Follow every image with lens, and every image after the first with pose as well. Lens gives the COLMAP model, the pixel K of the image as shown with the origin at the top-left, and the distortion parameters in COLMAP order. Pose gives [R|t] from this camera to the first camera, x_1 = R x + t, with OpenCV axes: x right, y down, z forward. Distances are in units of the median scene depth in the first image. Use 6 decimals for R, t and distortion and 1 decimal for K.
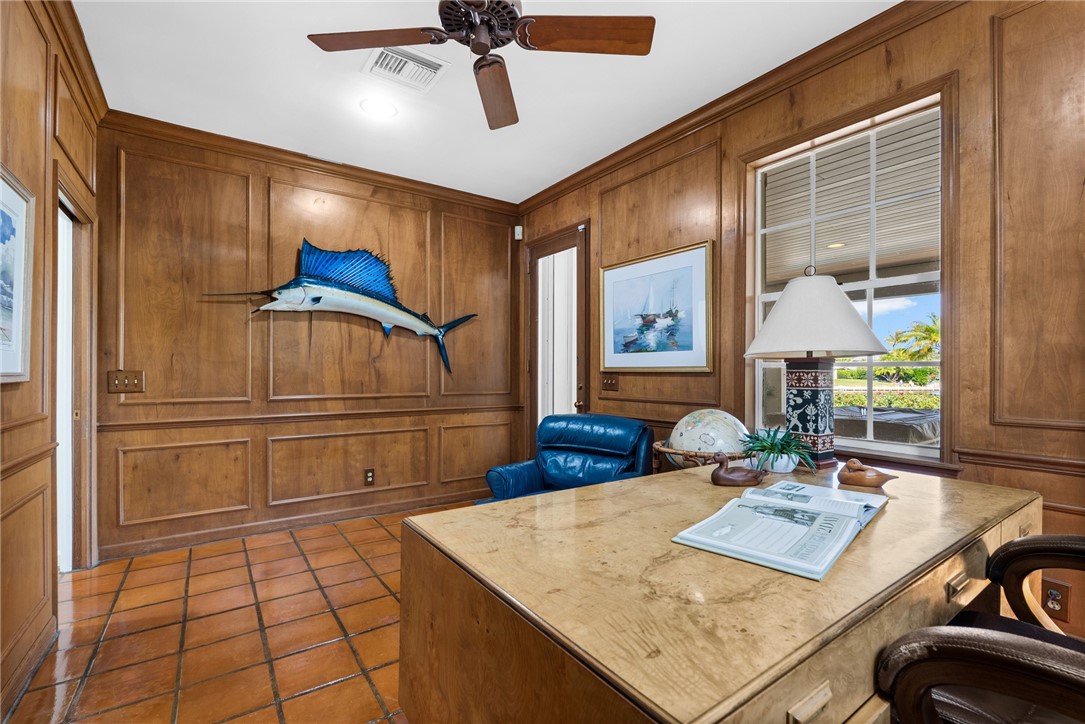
lens RADIAL K [[477.6, 0, 543.8], [0, 477.6, 368.7], [0, 0, 1]] dist [-0.001380, -0.000059]
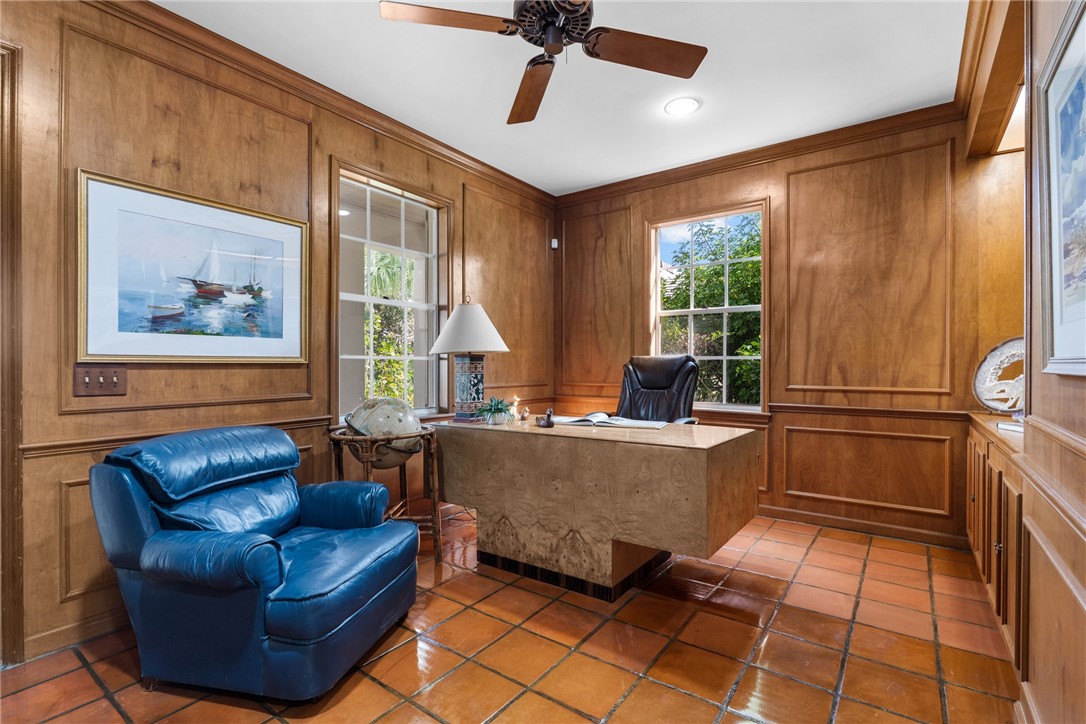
lens RADIAL K [[512.2, 0, 542.5], [0, 512.2, 363.8], [0, 0, 1]] dist [0.000393, 0.000034]
pose [[-0.321090, -0.001144, 0.947048, -0.685448], [-0.005649, 0.999984, -0.000707, 0.005741], [-0.947032, -0.005577, -0.321092, 0.798667]]
